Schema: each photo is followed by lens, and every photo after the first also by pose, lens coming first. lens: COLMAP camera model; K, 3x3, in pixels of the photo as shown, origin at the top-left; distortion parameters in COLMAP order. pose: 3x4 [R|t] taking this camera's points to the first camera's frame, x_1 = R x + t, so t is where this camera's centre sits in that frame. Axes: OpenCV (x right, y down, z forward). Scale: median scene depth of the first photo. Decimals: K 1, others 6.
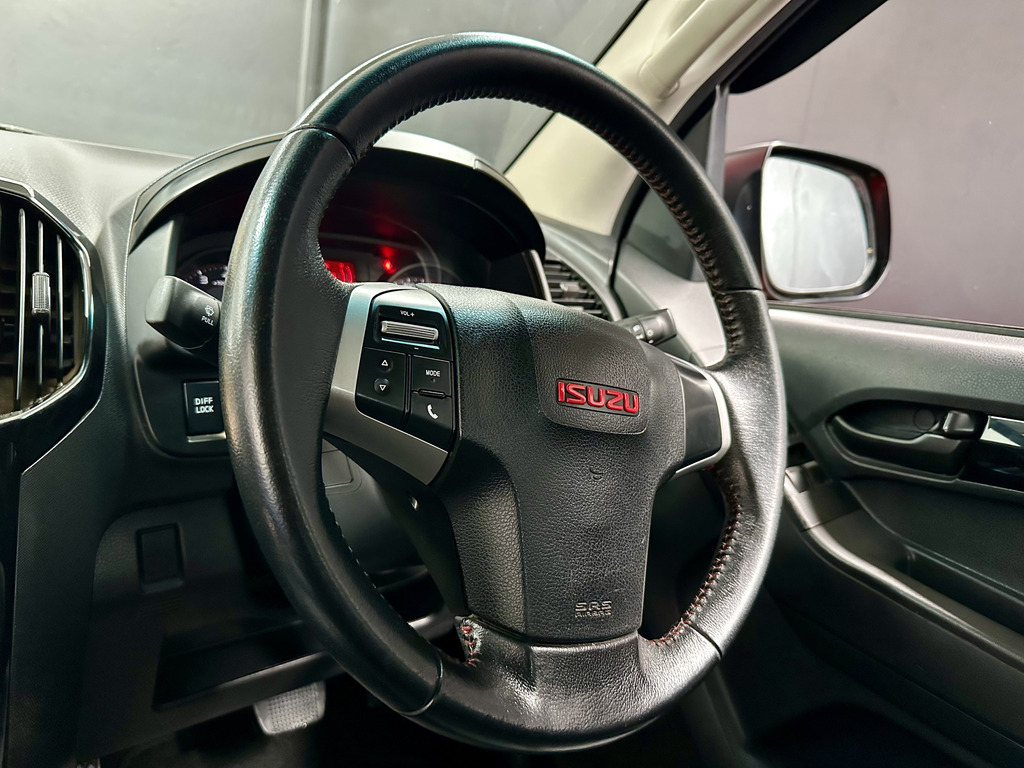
lens RADIAL K [[719.5, 0, 512.0], [0, 719.5, 384.0], [0, 0, 1]] dist [0.087574, -0.148461]
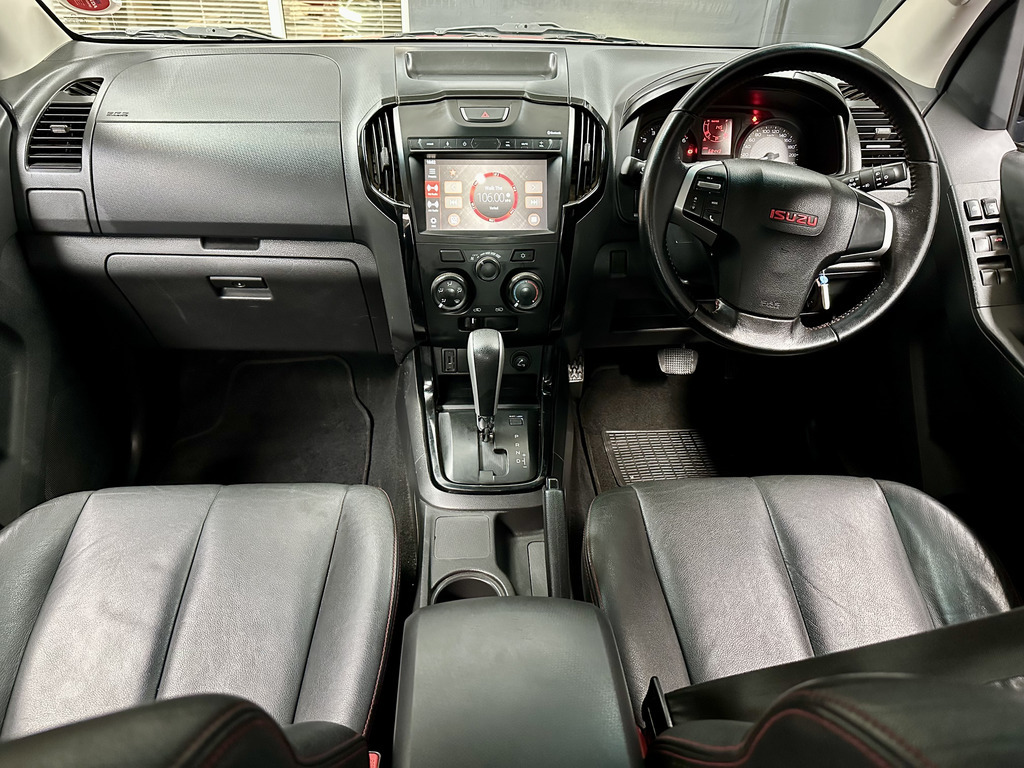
lens RADIAL K [[719.5, 0, 512.0], [0, 719.5, 384.0], [0, 0, 1]] dist [0.087574, -0.148461]
pose [[0.808371, 0.236105, -0.539250, 0.659950], [-0.049407, 0.940023, 0.337513, -0.188895], [0.586596, -0.246193, 0.771553, -1.234063]]
